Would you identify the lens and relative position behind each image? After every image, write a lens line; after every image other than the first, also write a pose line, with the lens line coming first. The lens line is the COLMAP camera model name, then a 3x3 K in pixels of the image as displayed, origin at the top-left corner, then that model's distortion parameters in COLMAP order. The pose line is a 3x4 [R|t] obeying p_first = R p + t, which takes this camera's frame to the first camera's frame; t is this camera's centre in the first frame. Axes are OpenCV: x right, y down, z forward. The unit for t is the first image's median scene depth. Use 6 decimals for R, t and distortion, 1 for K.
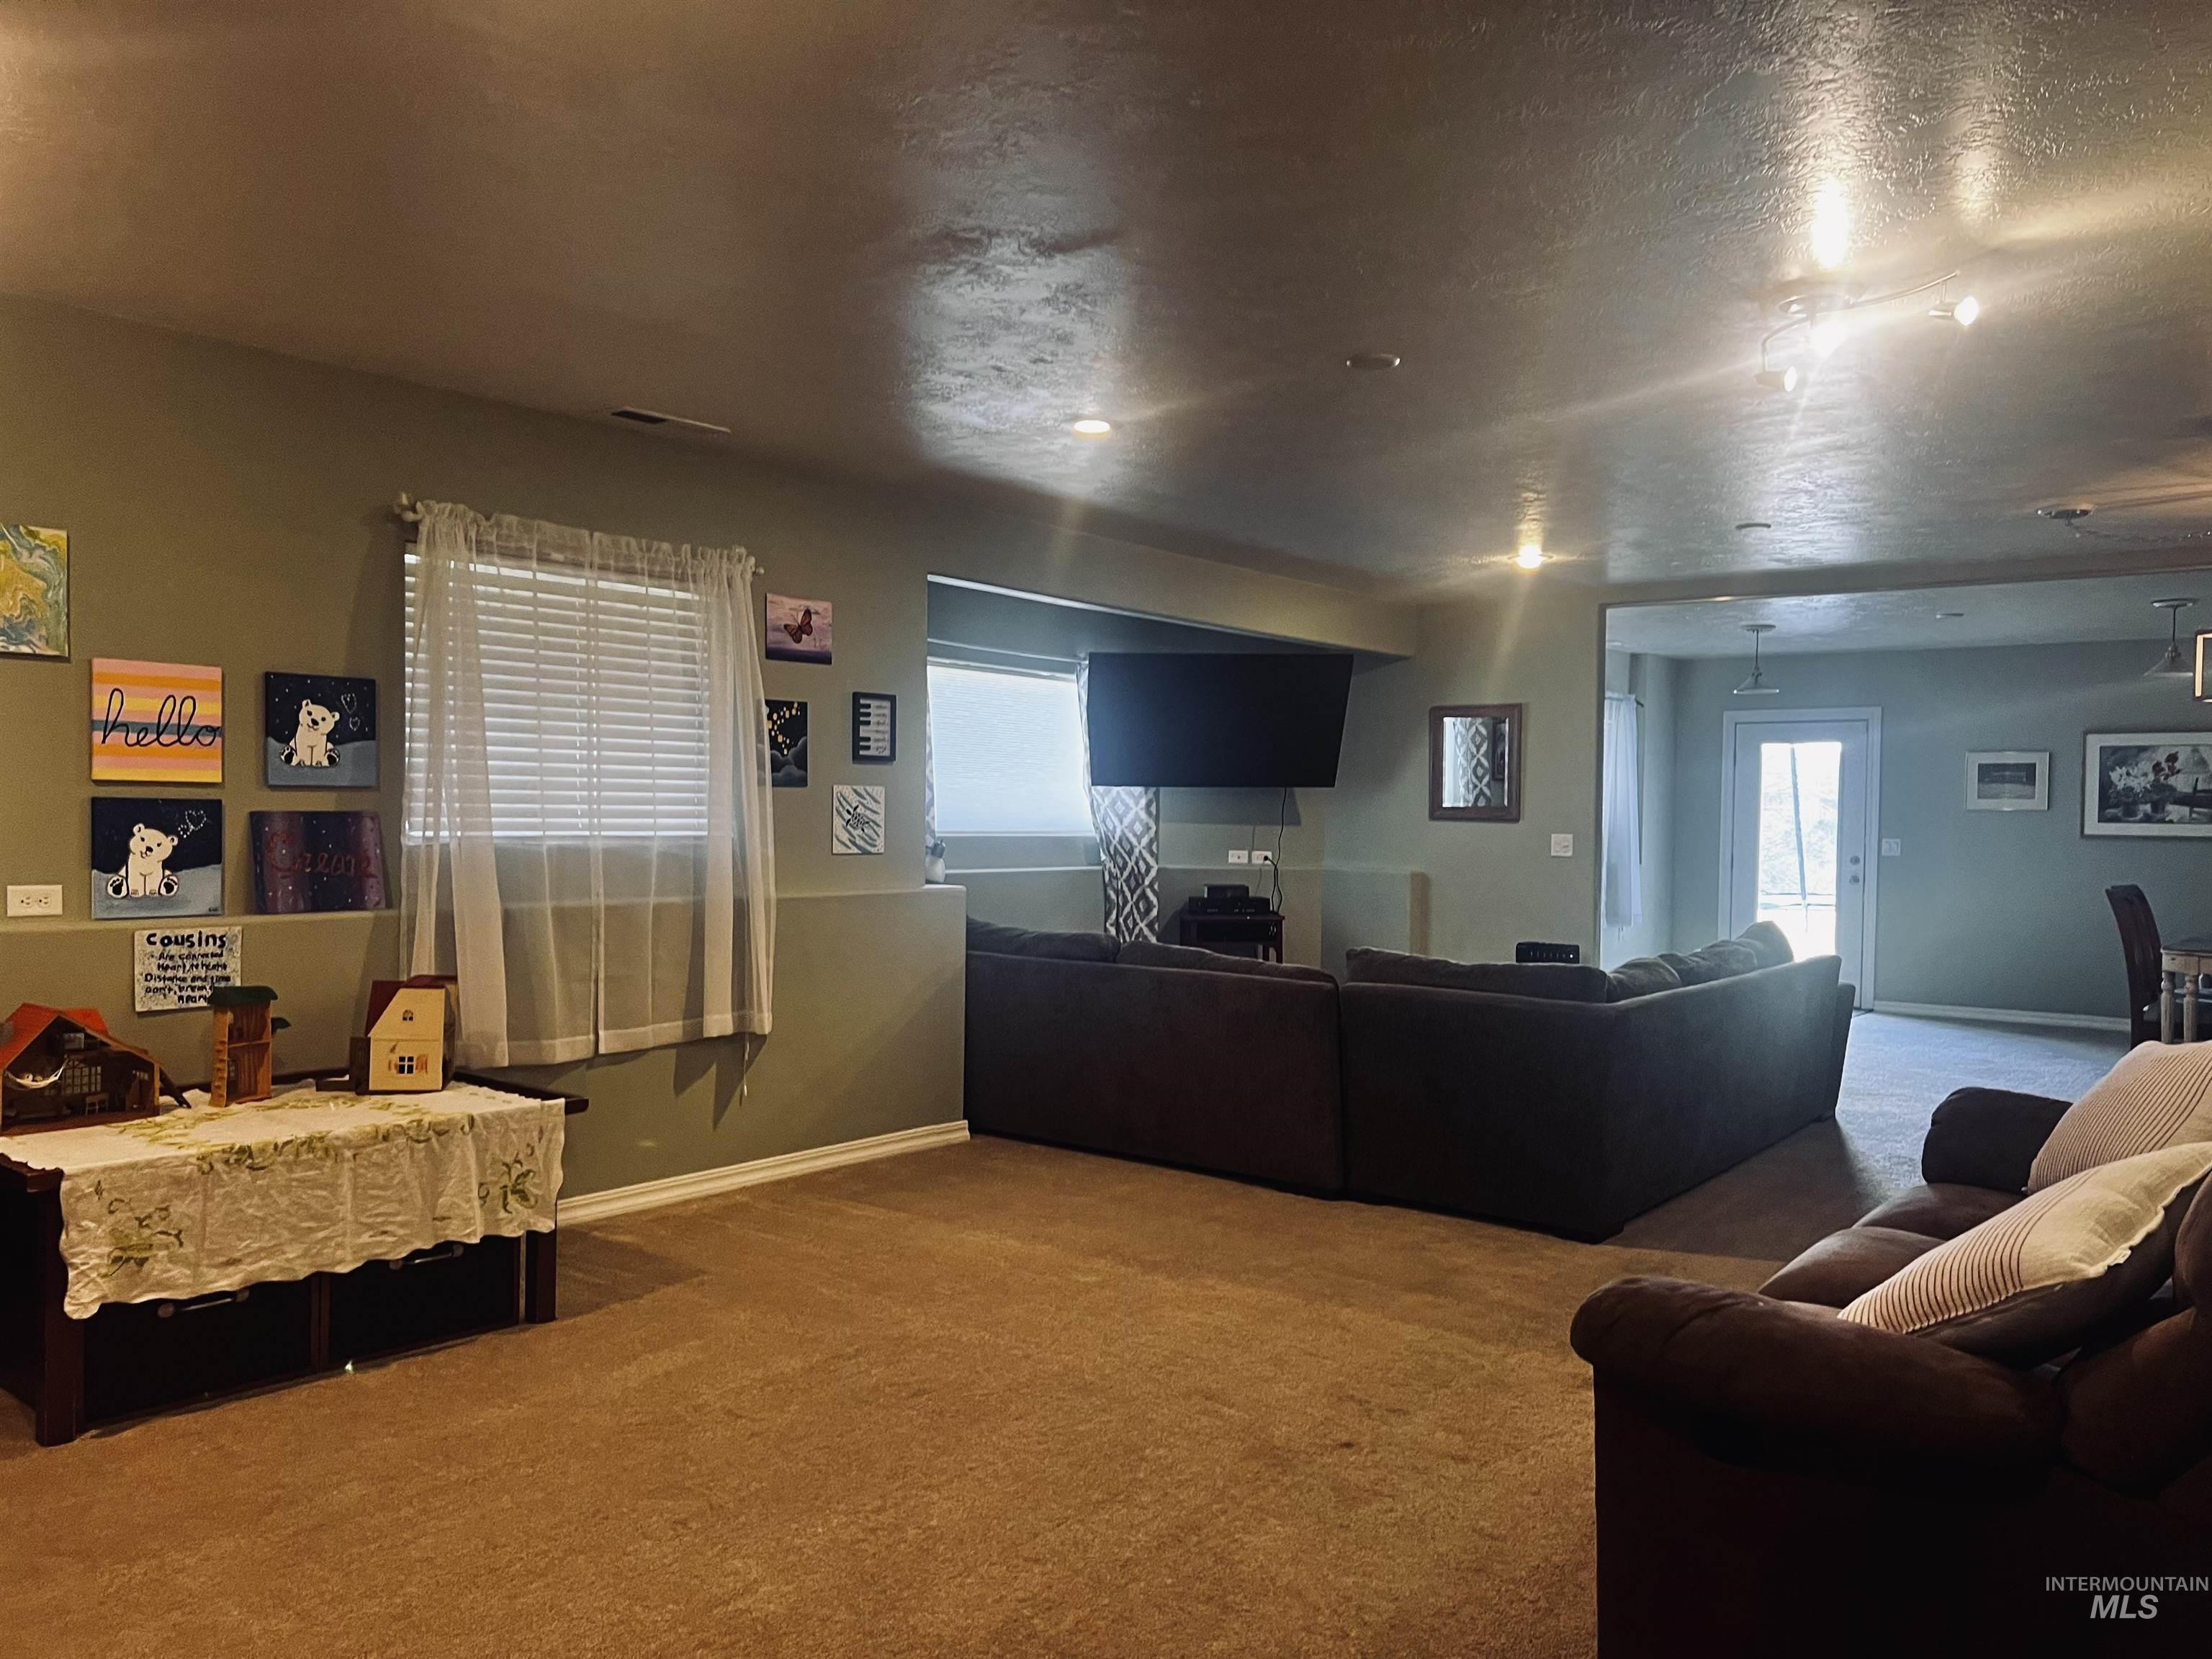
lens RADIAL K [[1664.6, 0, 1112.1], [0, 1664.6, 834.6], [0, 0, 1]] dist [0.061708, -0.070035]
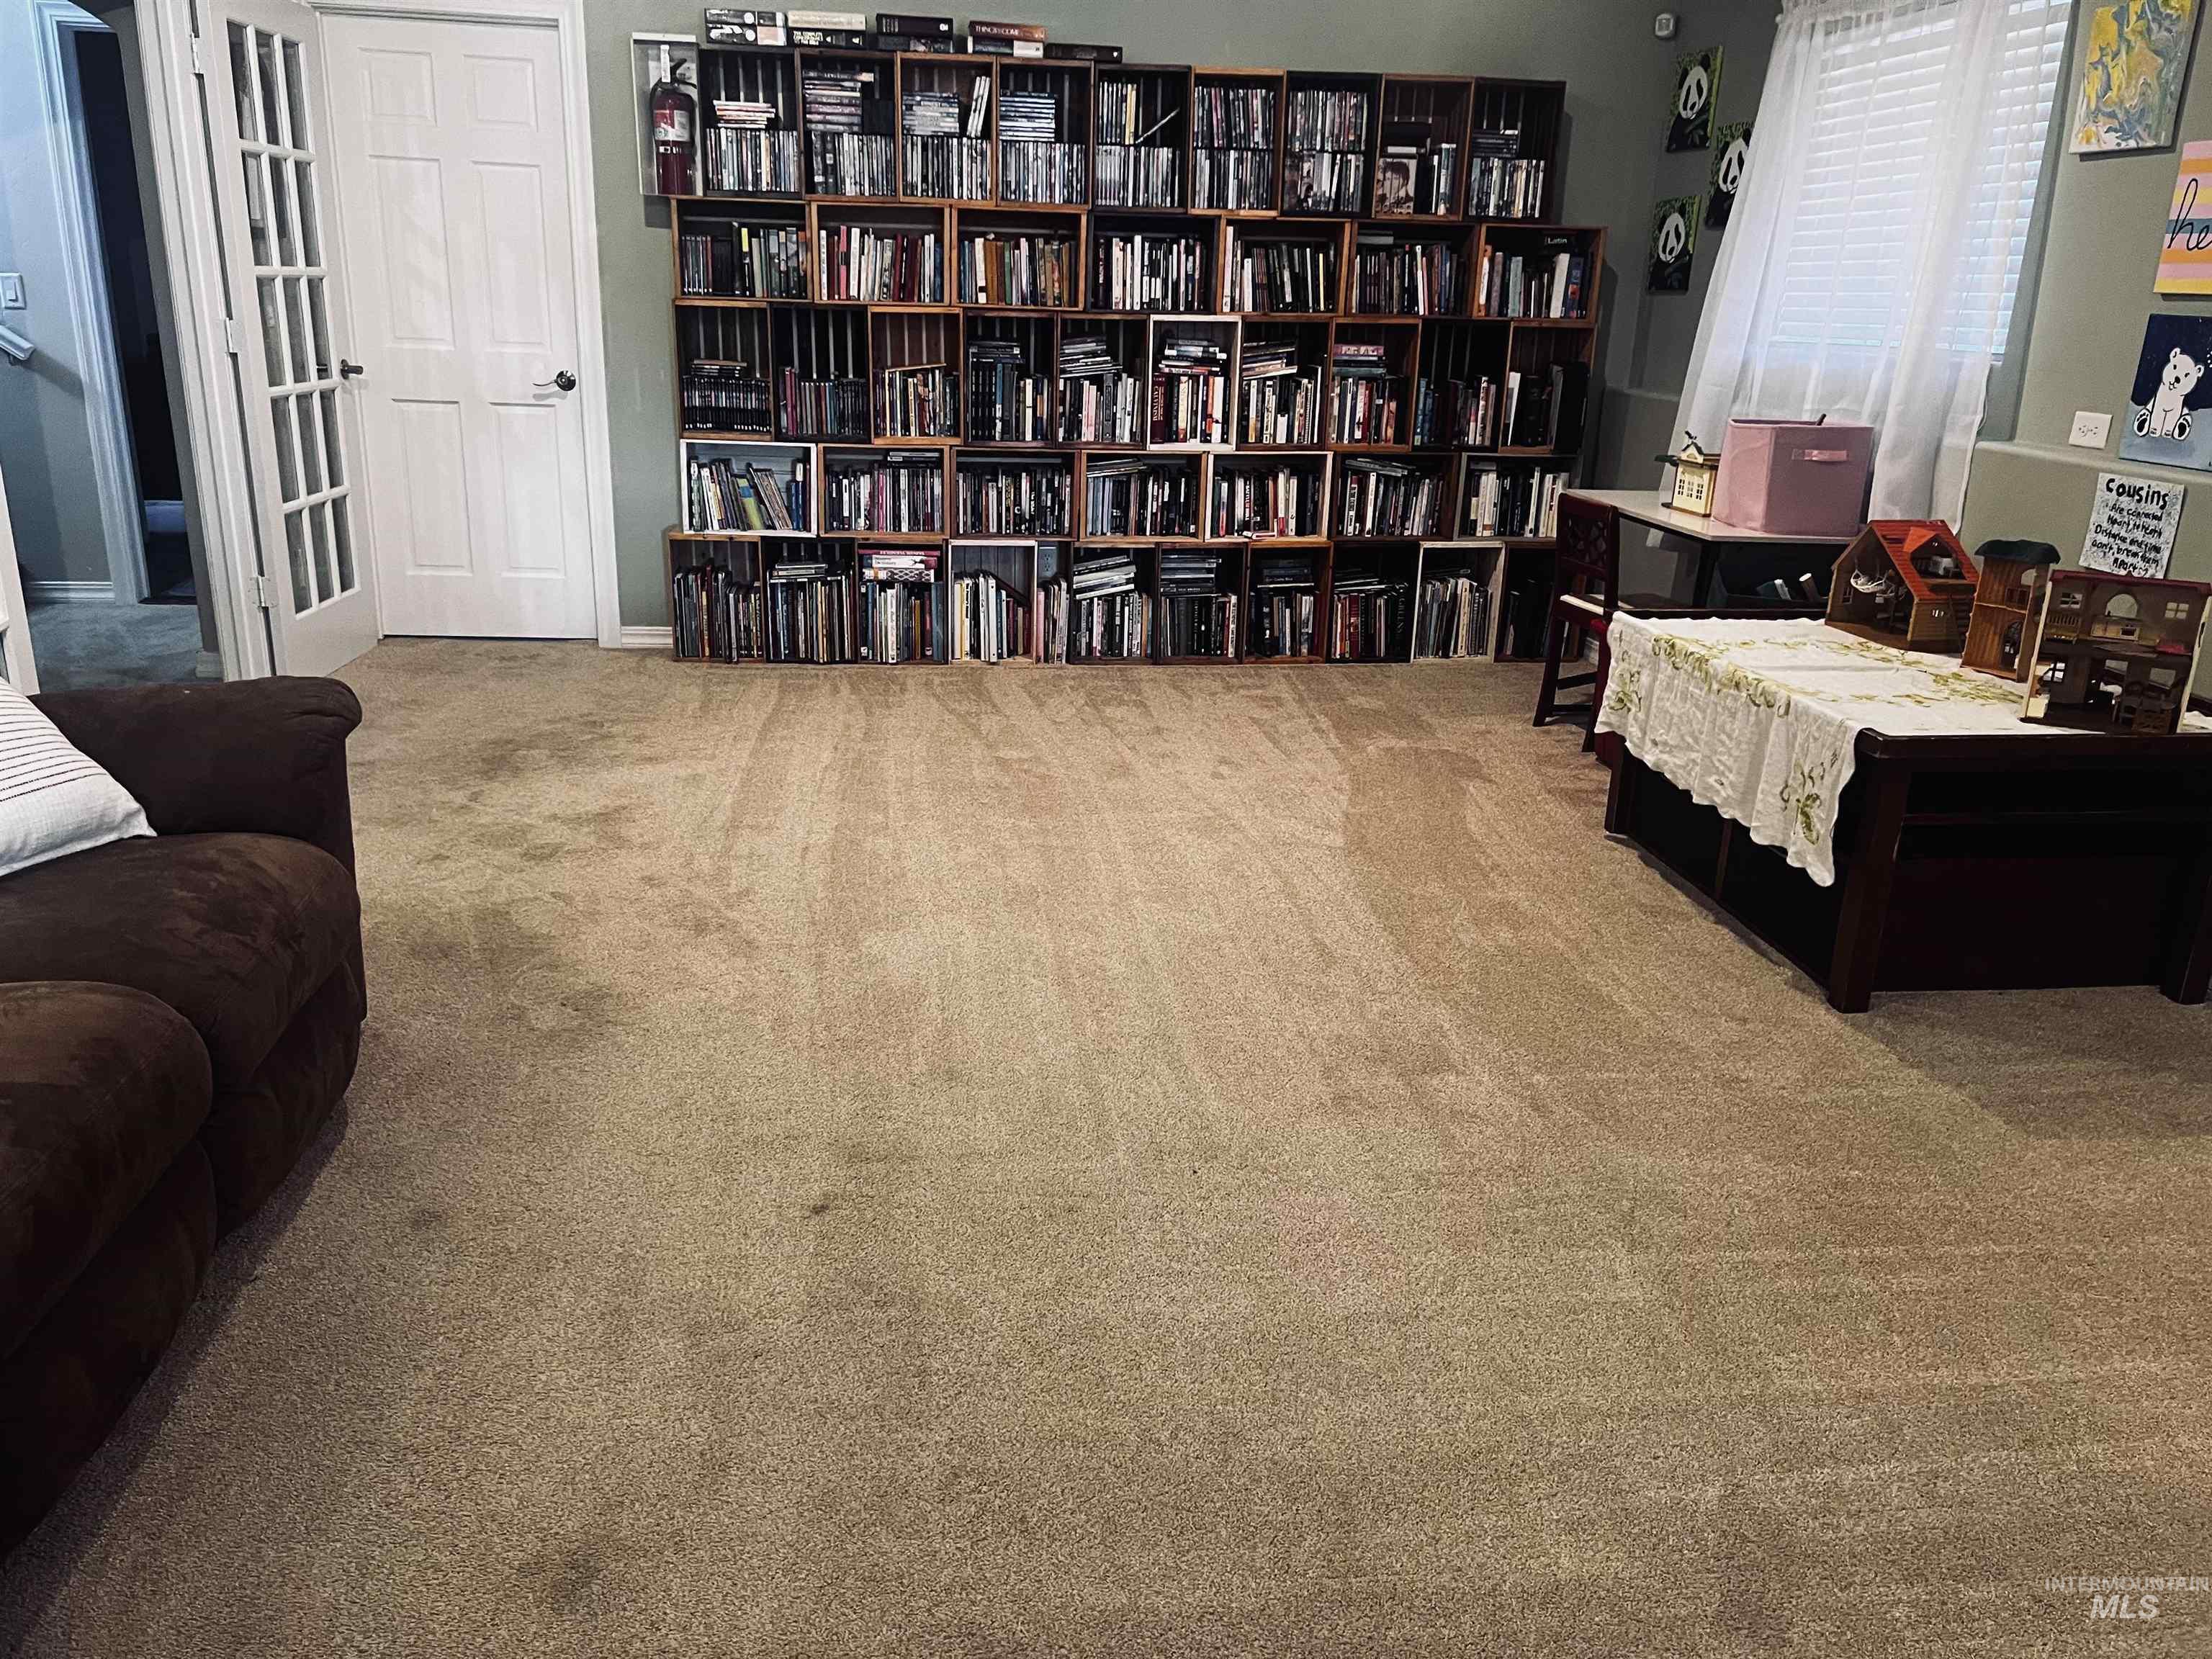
lens RADIAL K [[1664.6, 0, 1112.1], [0, 1664.6, 834.6], [0, 0, 1]] dist [0.061708, -0.070035]
pose [[-0.699219, 0.184252, -0.690756, 0.405320], [-0.052993, 0.950201, 0.307098, -0.005821], [0.712941, 0.251334, -0.654635, 1.214299]]
